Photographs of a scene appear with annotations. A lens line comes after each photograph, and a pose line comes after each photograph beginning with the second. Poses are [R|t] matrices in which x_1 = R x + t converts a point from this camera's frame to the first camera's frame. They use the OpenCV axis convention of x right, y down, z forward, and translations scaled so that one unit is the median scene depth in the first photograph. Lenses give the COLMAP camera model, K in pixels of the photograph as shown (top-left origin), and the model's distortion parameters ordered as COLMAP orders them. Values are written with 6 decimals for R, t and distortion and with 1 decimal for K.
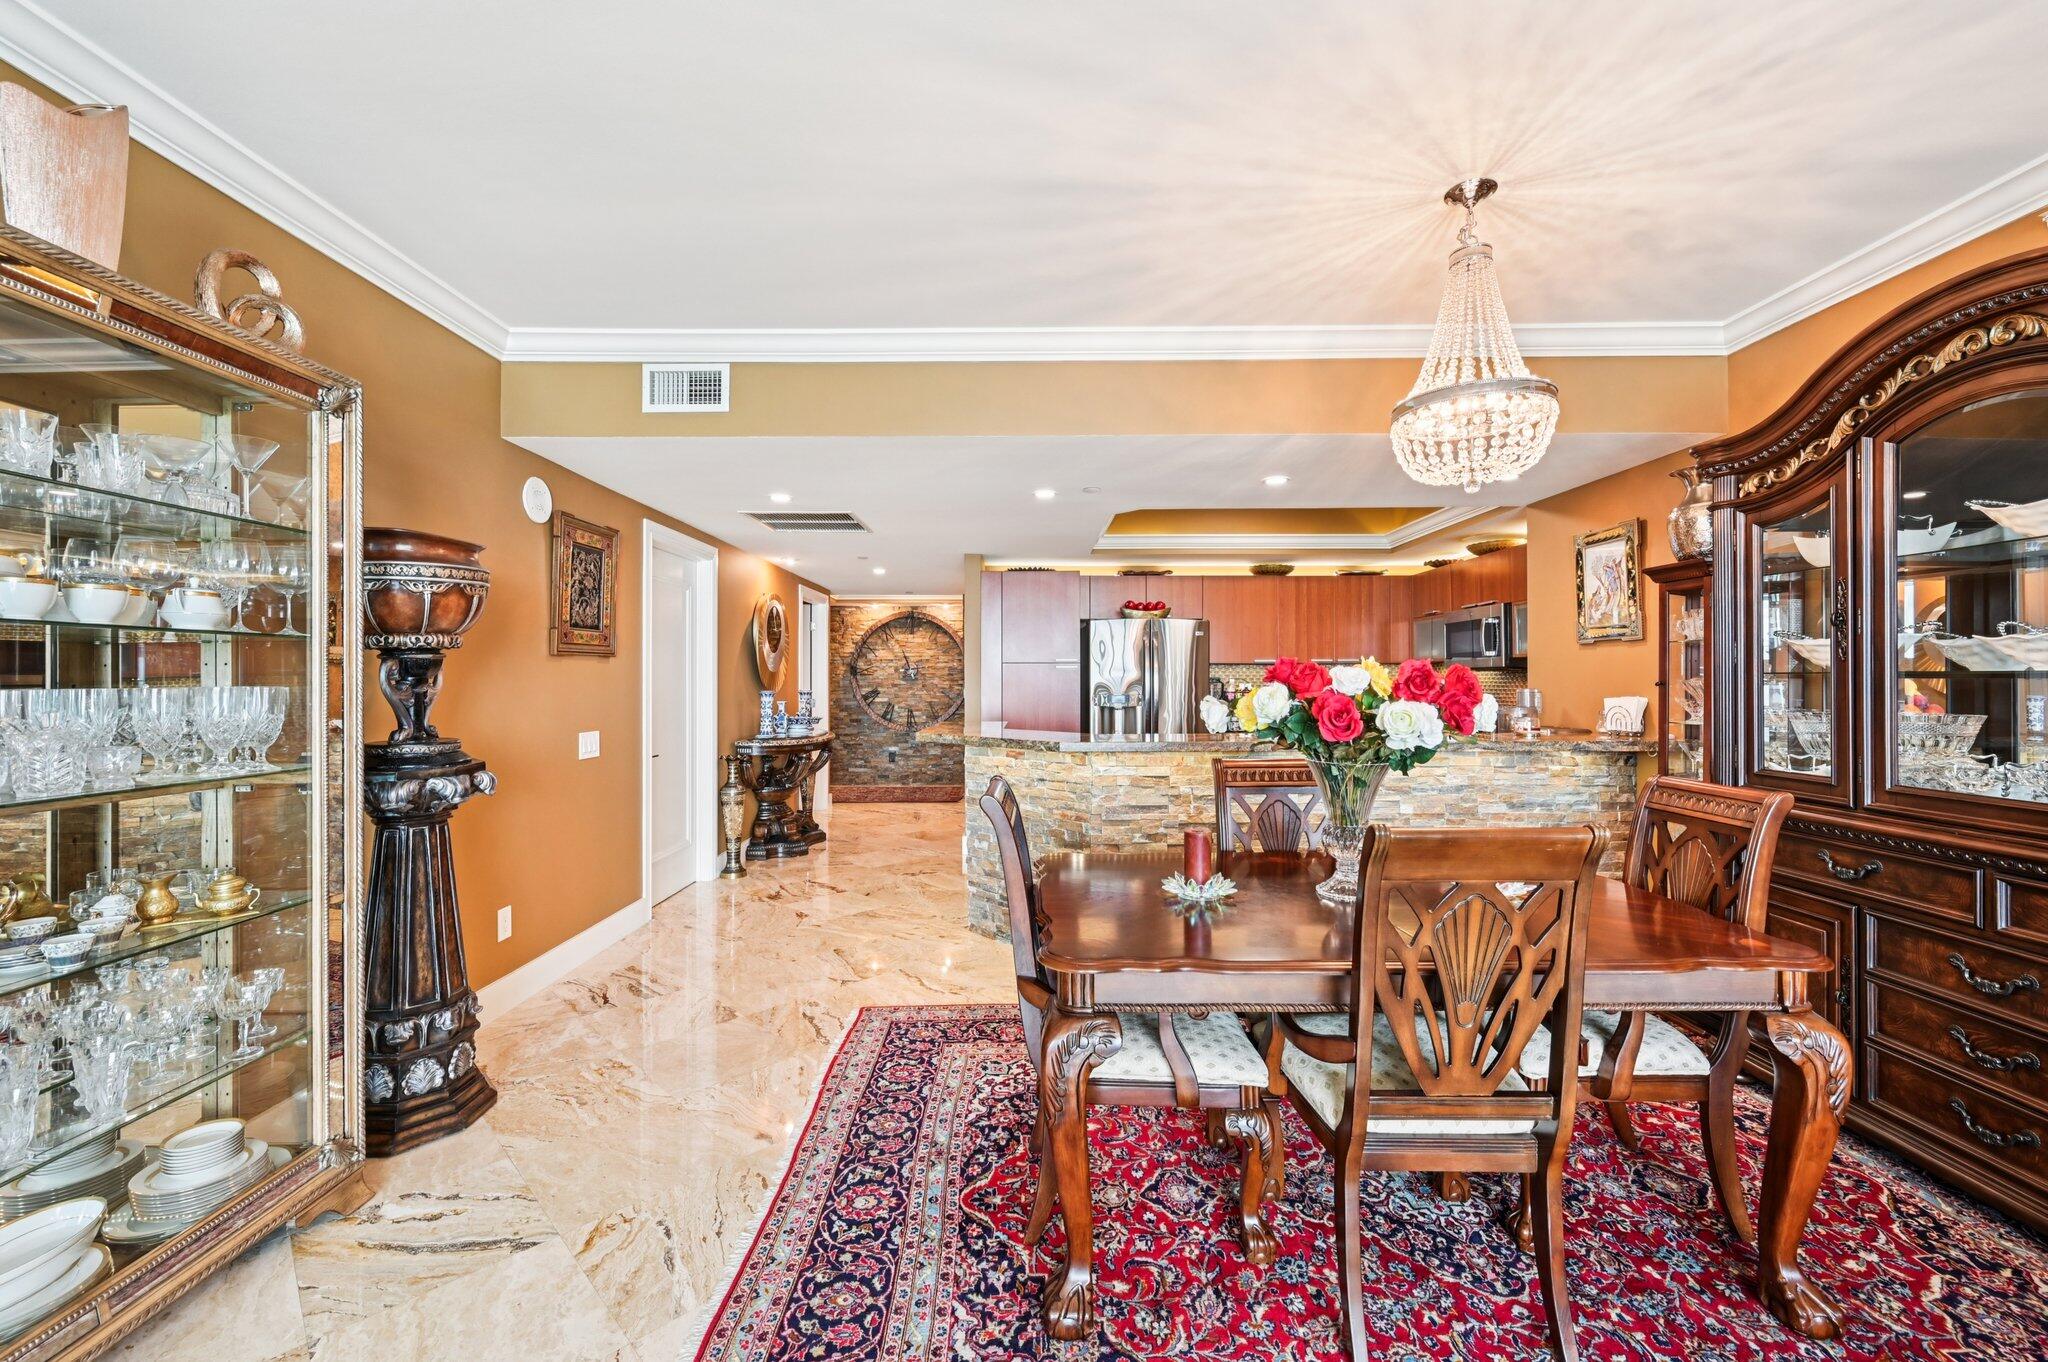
lens RADIAL K [[847.6, 0, 1024.0], [0, 847.6, 681.0], [0, 0, 1]] dist [-0.000174, -0.000038]
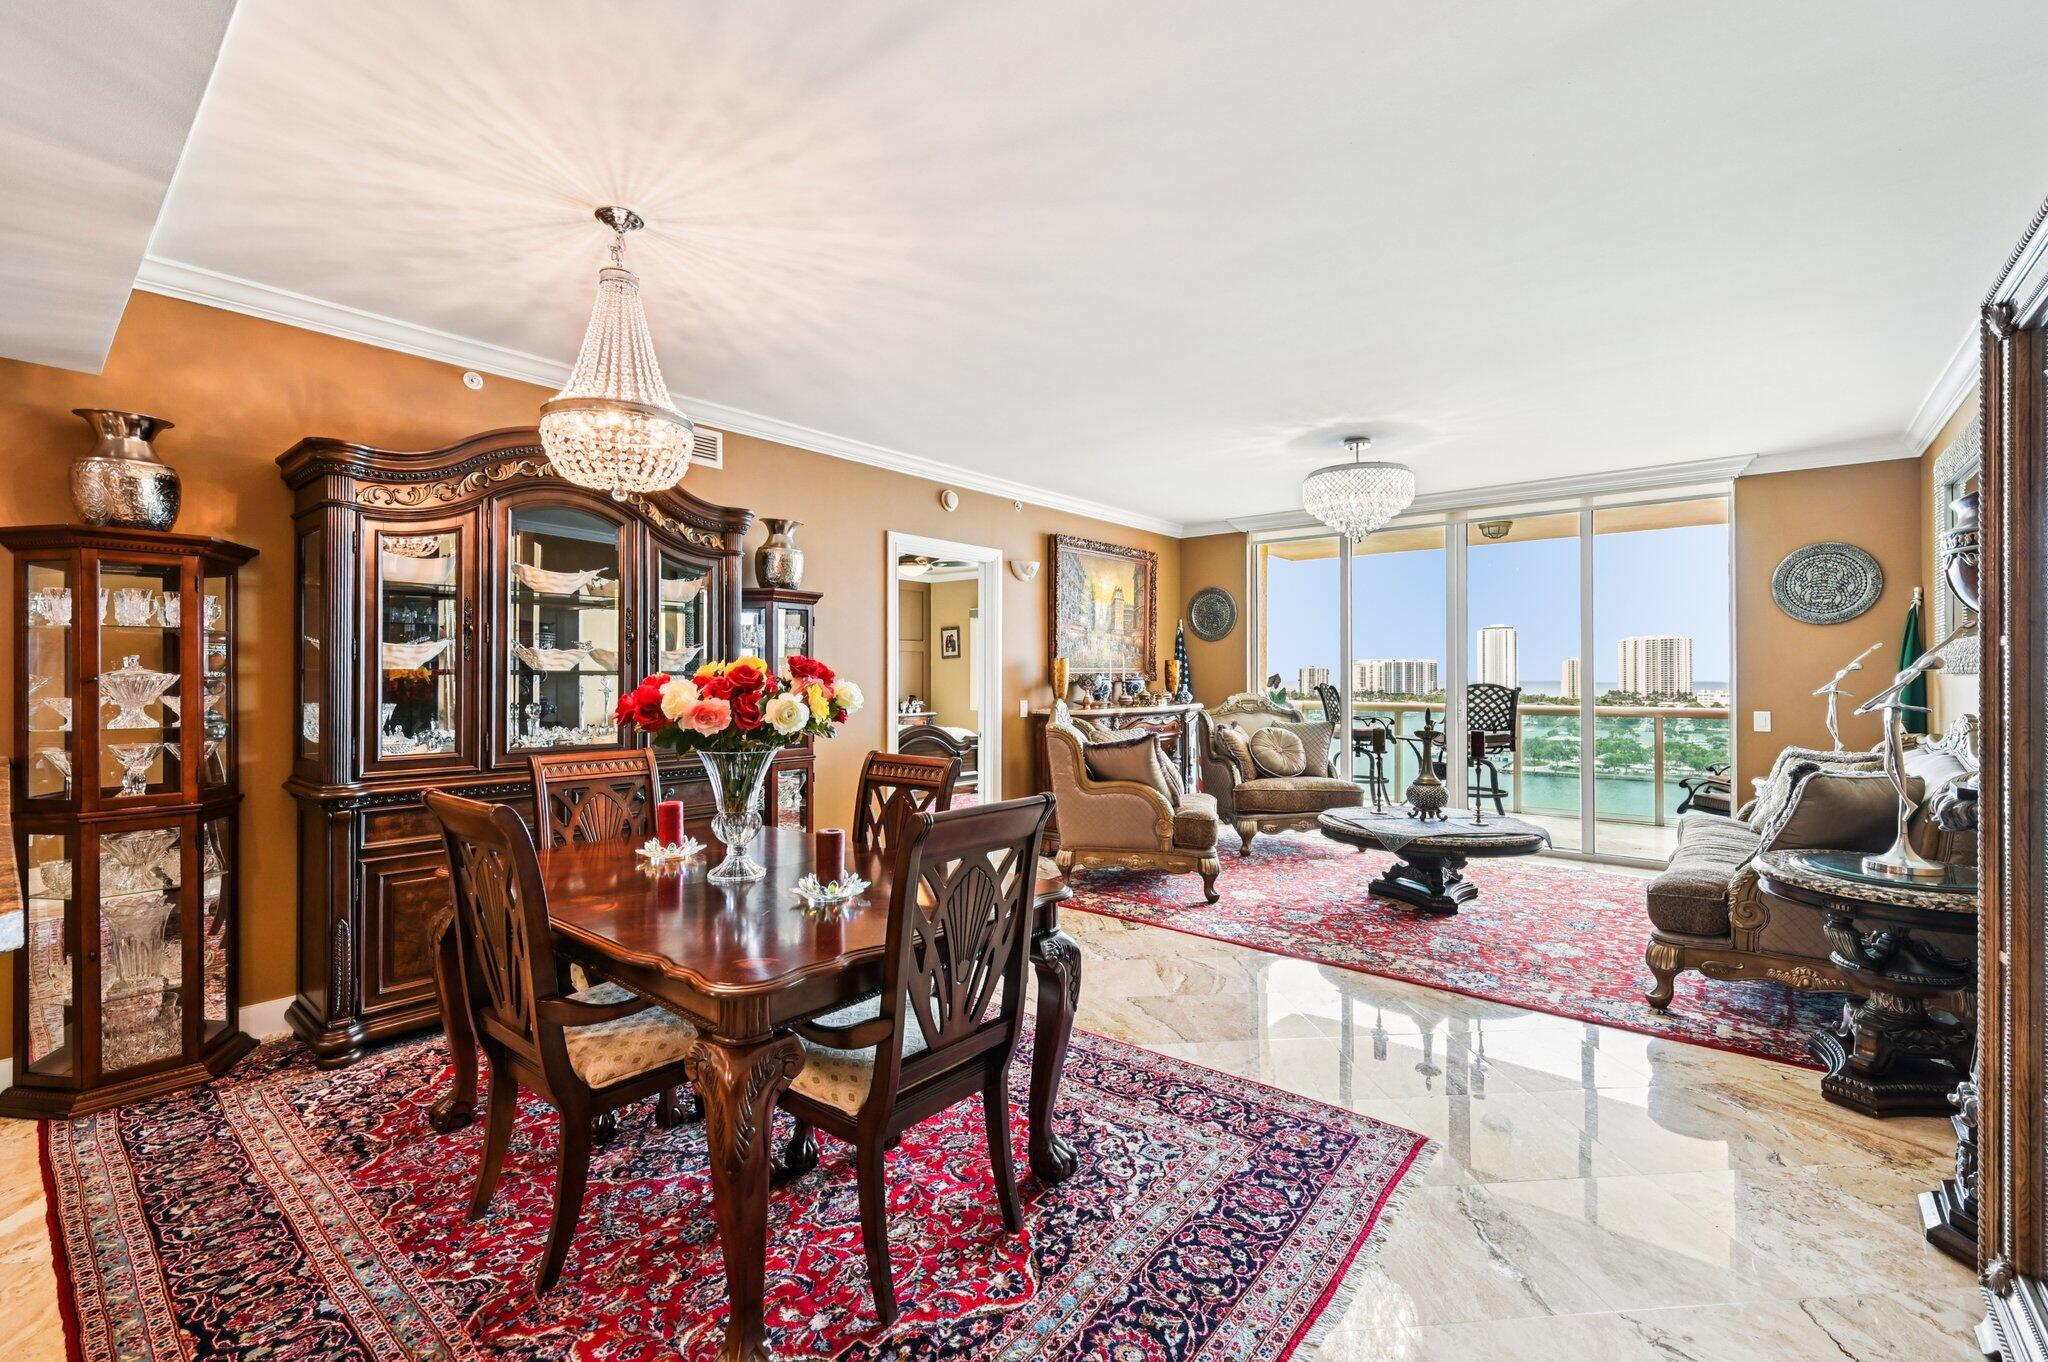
lens RADIAL K [[869.6, 0, 1024.0], [0, 869.6, 681.0], [0, 0, 1]] dist [-0.000019, -0.000003]
pose [[-0.774488, -0.004656, 0.632571, -0.663965], [-0.000167, 0.999974, 0.007155, -0.004923], [-0.632589, 0.005436, -0.774469, 1.812602]]
